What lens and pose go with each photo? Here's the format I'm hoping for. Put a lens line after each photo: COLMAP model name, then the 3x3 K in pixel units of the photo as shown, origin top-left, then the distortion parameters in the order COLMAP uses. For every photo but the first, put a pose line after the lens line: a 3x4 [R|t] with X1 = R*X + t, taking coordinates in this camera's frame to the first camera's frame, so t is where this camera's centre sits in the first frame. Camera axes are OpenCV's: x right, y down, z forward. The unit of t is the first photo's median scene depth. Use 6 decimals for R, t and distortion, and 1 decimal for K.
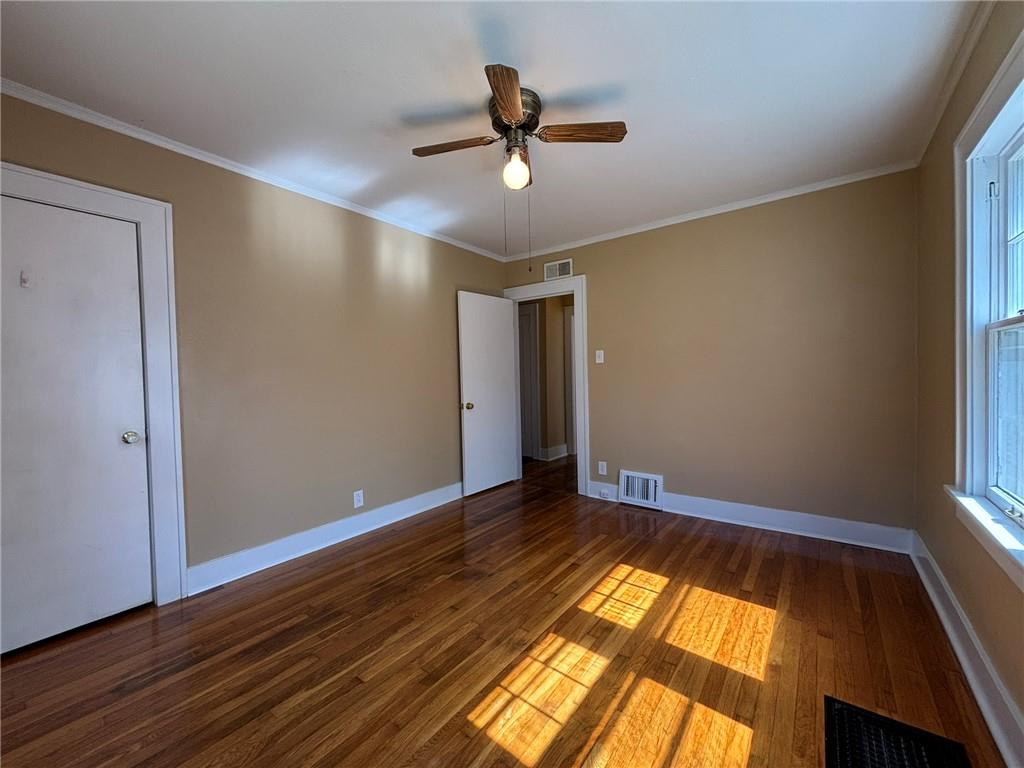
lens RADIAL K [[415.9, 0, 511.1], [0, 415.9, 382.4], [0, 0, 1]] dist [-0.000961, -0.000085]
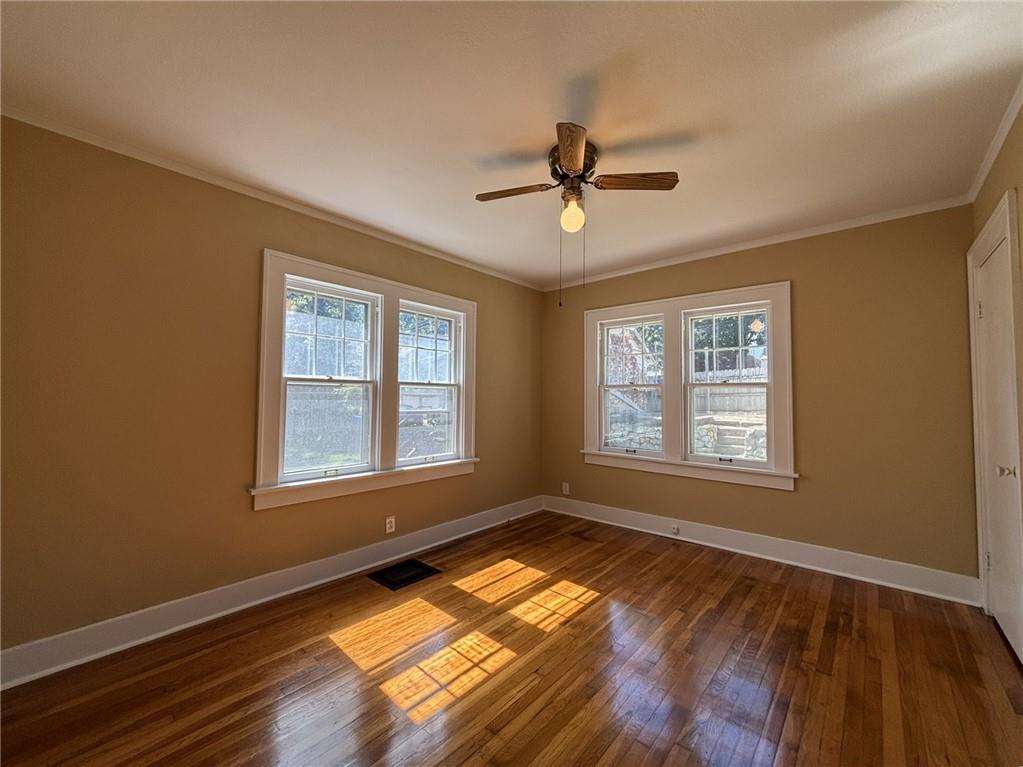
lens RADIAL K [[425.6, 0, 514.7], [0, 425.6, 381.4], [0, 0, 1]] dist [0.001593, 0.000515]
pose [[-0.998372, 0.010712, 0.056030, 0.118407], [0.010071, 0.999881, -0.011708, -0.076565], [-0.056148, -0.011125, -0.998360, 2.258571]]
